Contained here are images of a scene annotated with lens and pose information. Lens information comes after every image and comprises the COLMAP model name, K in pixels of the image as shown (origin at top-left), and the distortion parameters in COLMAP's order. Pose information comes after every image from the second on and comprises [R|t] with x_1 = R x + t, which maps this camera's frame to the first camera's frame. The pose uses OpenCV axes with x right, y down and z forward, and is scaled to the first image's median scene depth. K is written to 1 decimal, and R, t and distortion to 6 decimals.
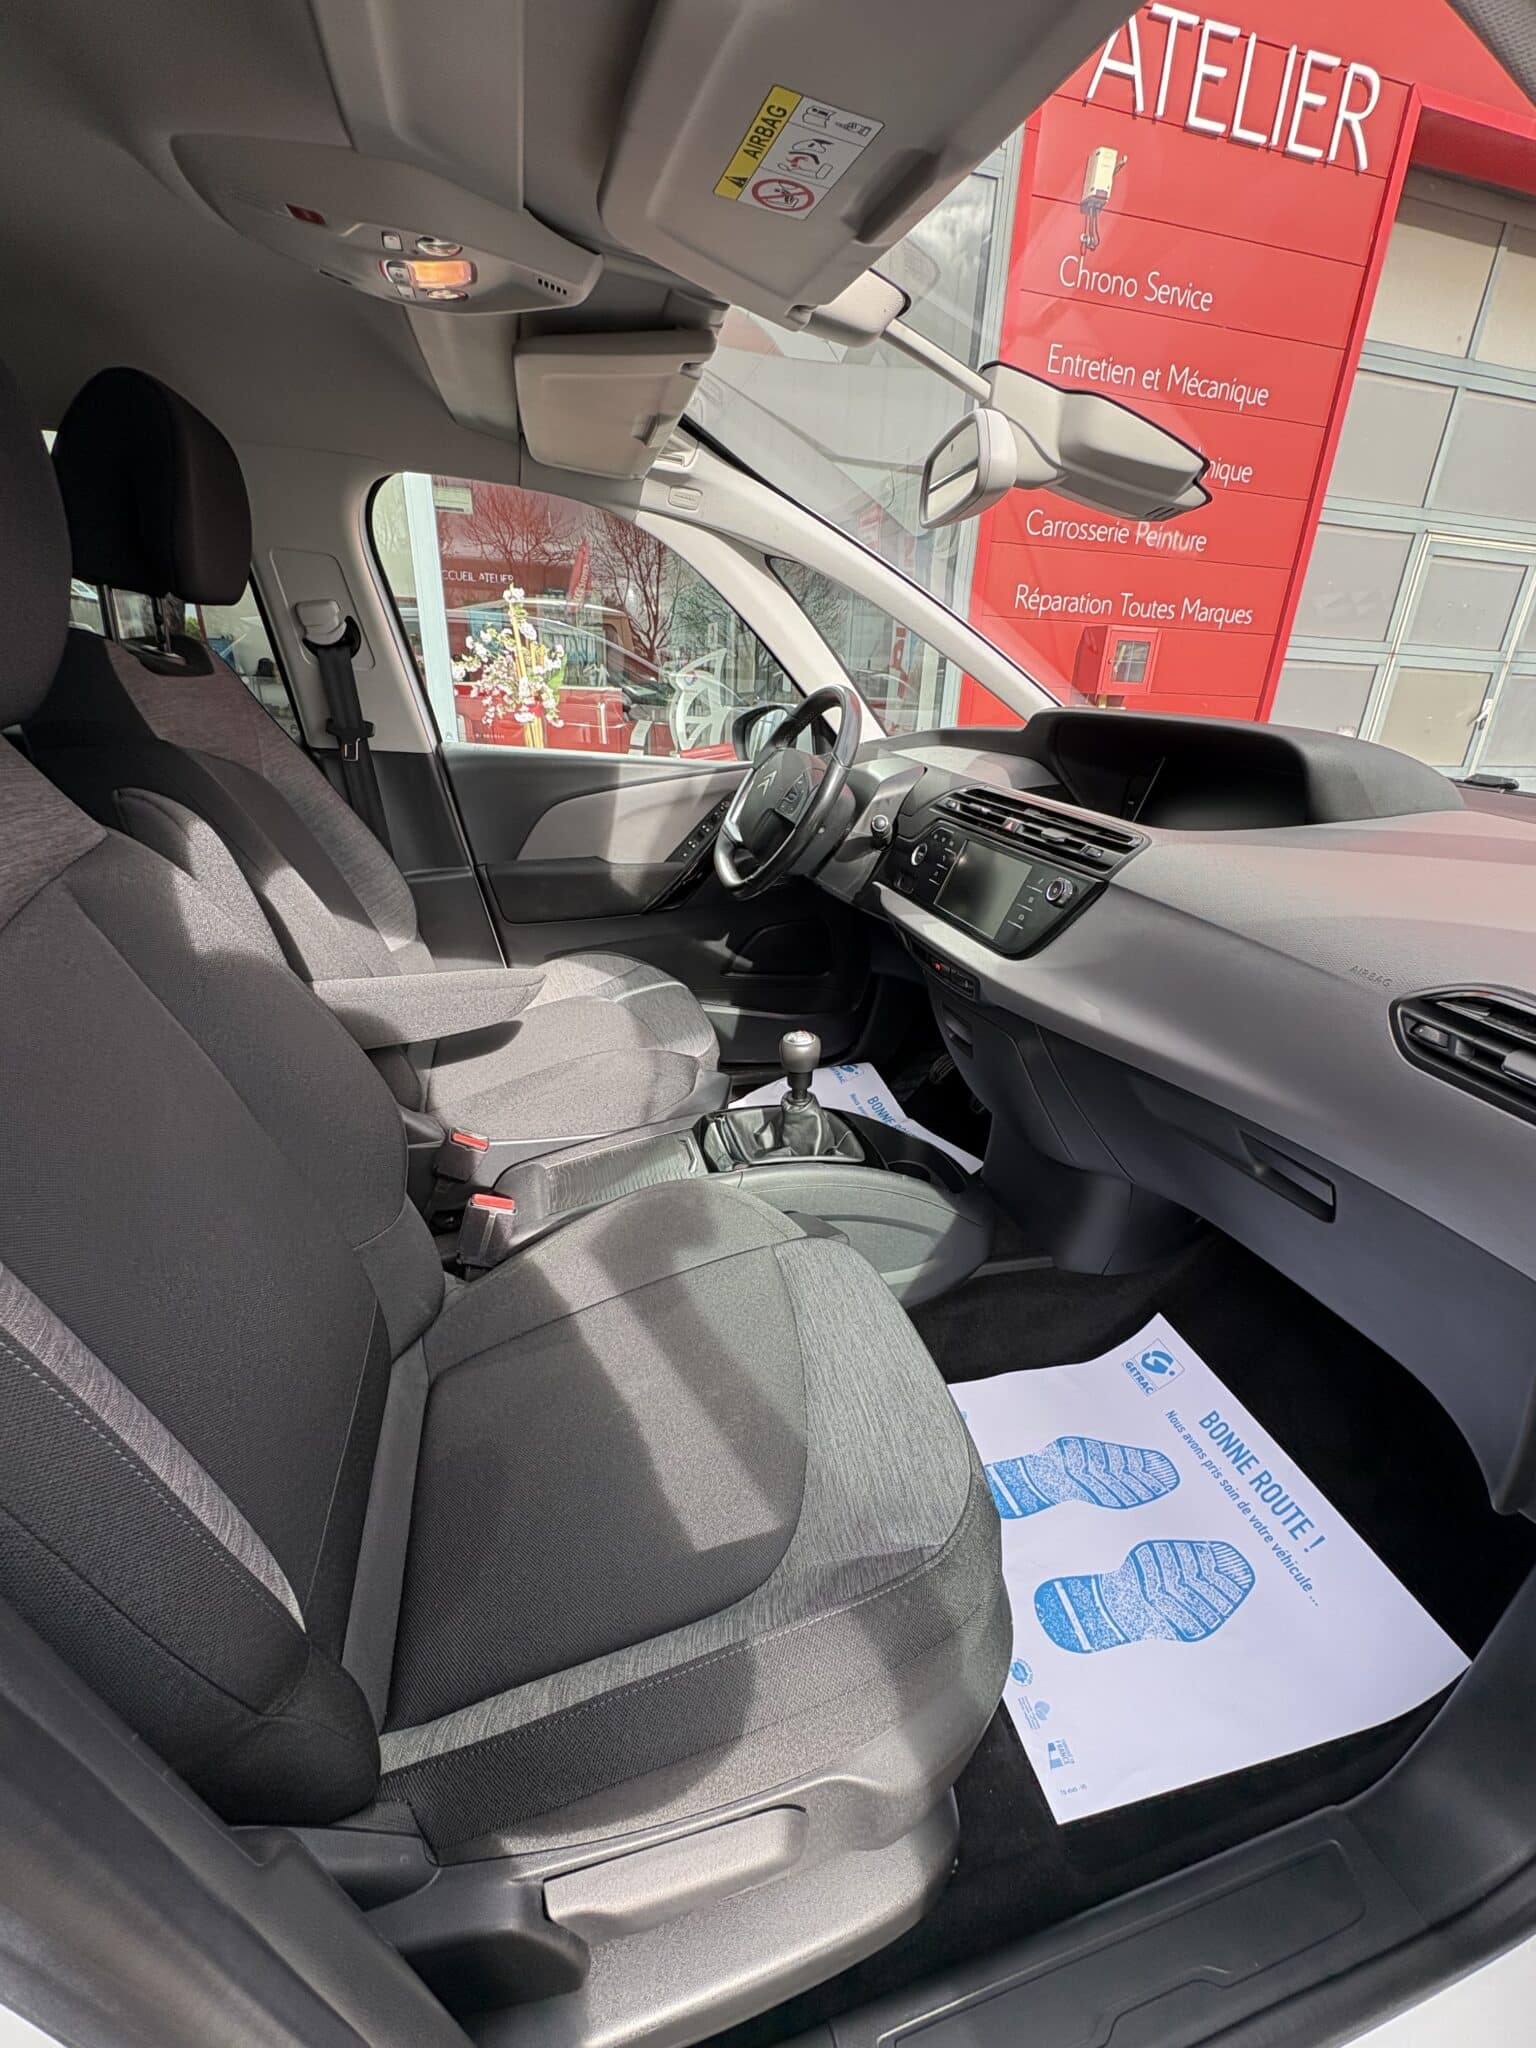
lens RADIAL K [[810.8, 0, 764.5], [0, 810.8, 1019.6], [0, 0, 1]] dist [-0.001000, -0.000298]
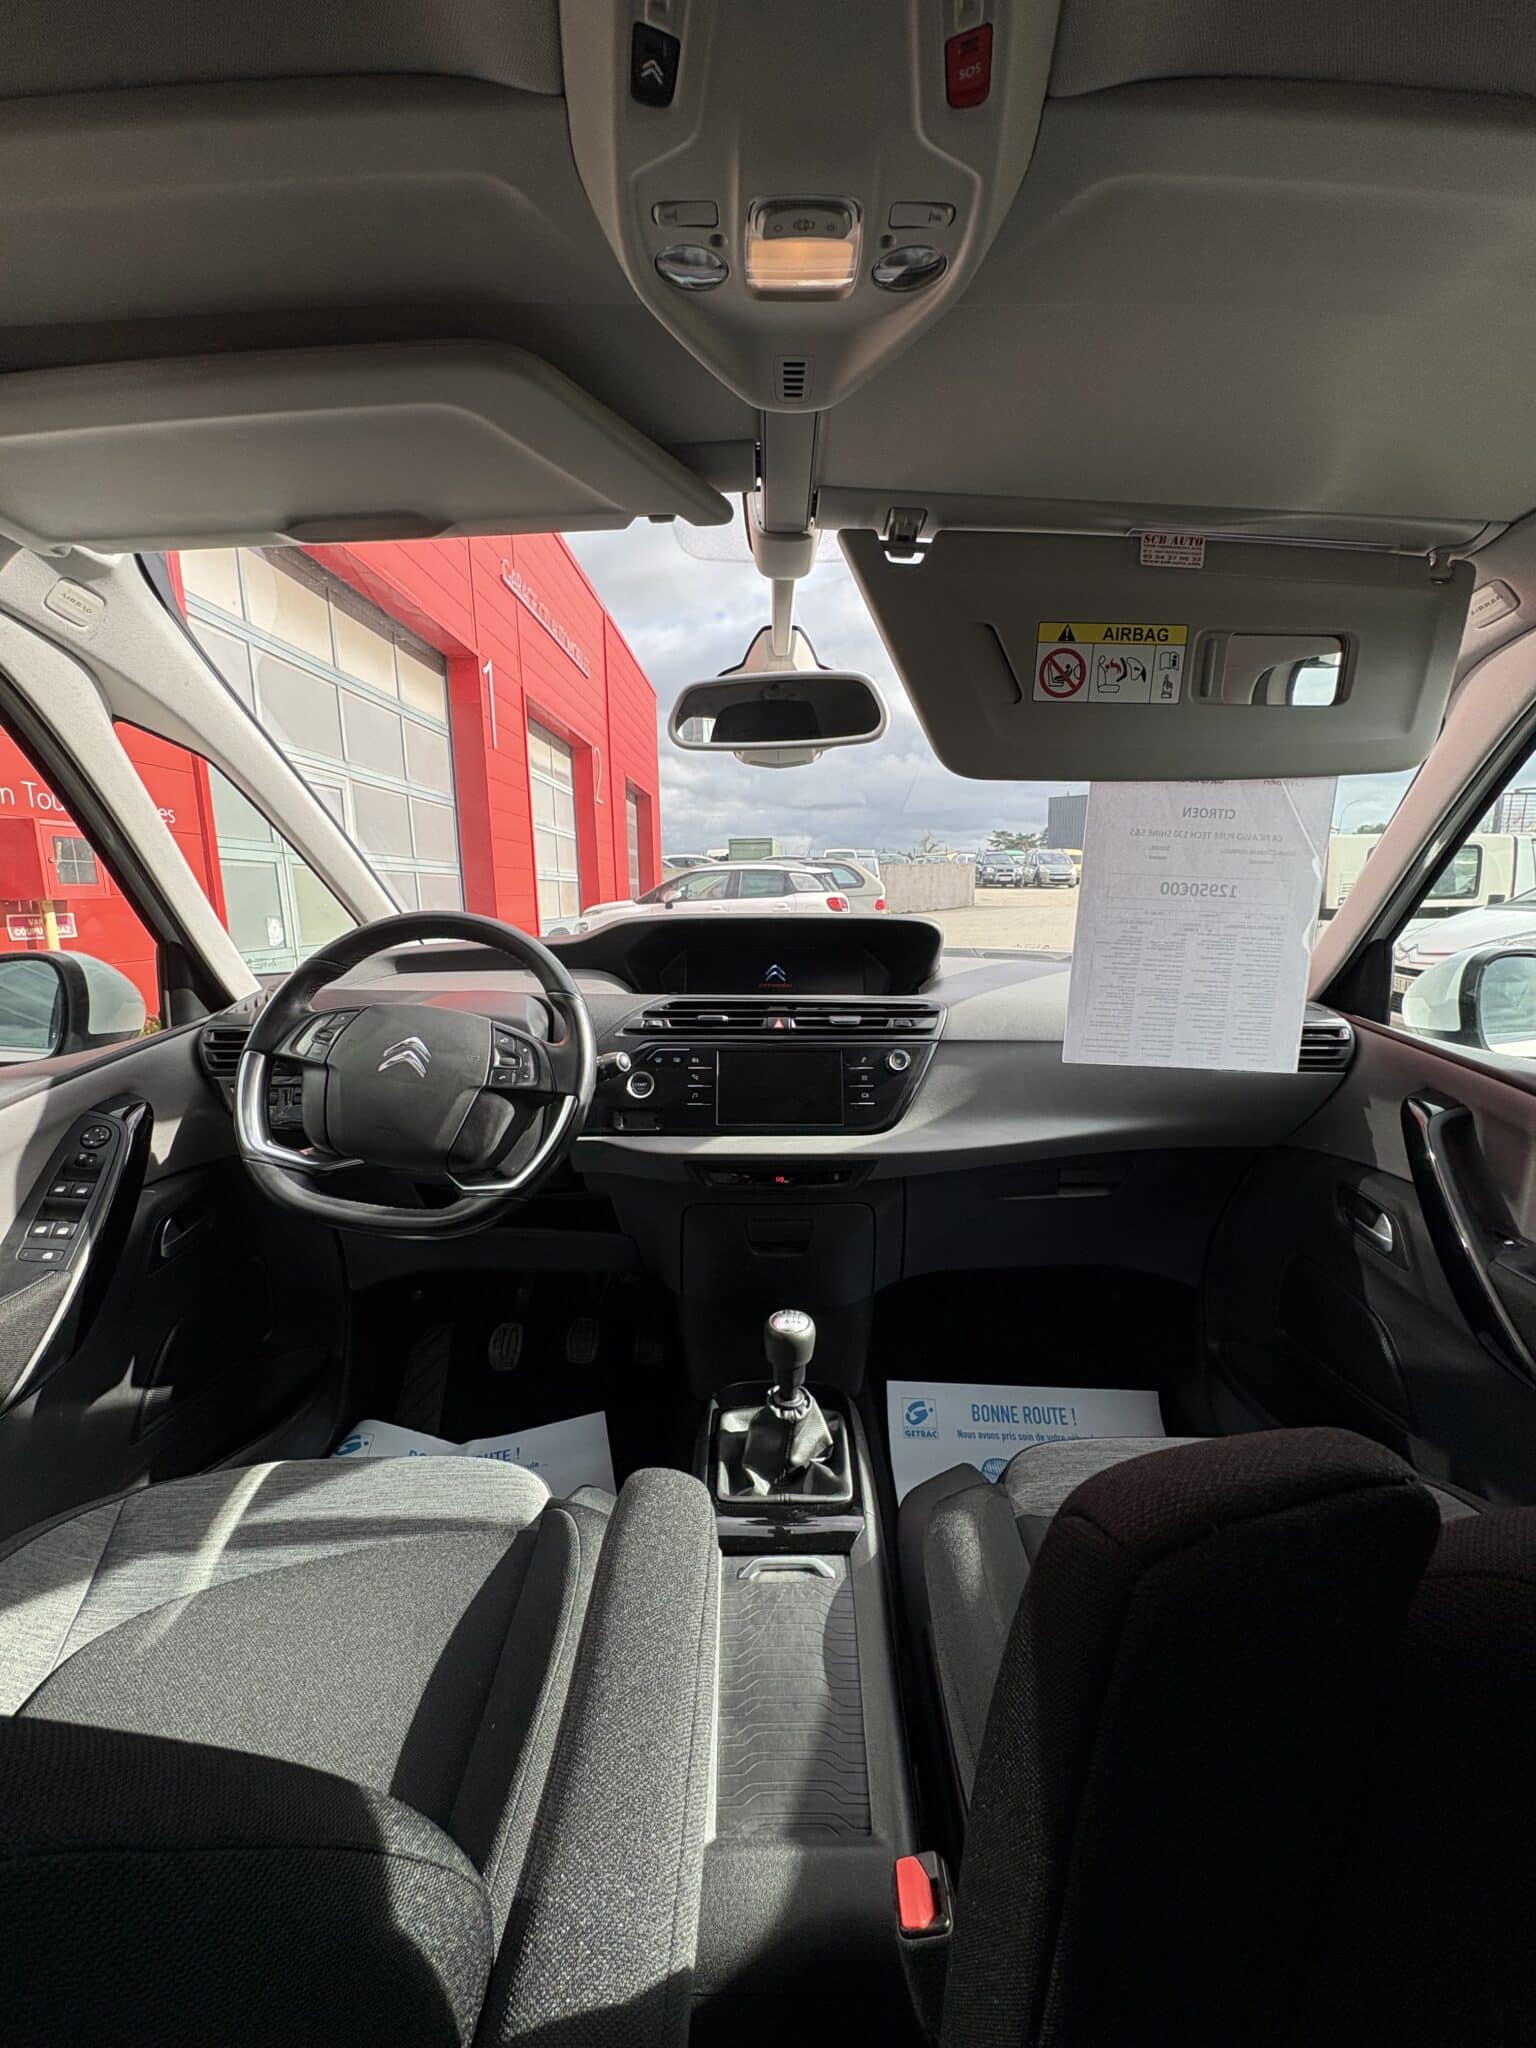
lens RADIAL K [[810.8, 0, 772.5], [0, 810.8, 1016.7], [0, 0, 1]] dist [-0.001000, -0.000298]
pose [[0.257221, -0.183185, 0.948831, -0.606221], [0.385643, 0.919754, 0.073026, -0.290886], [-0.886068, 0.347126, 0.307224, 0.610714]]
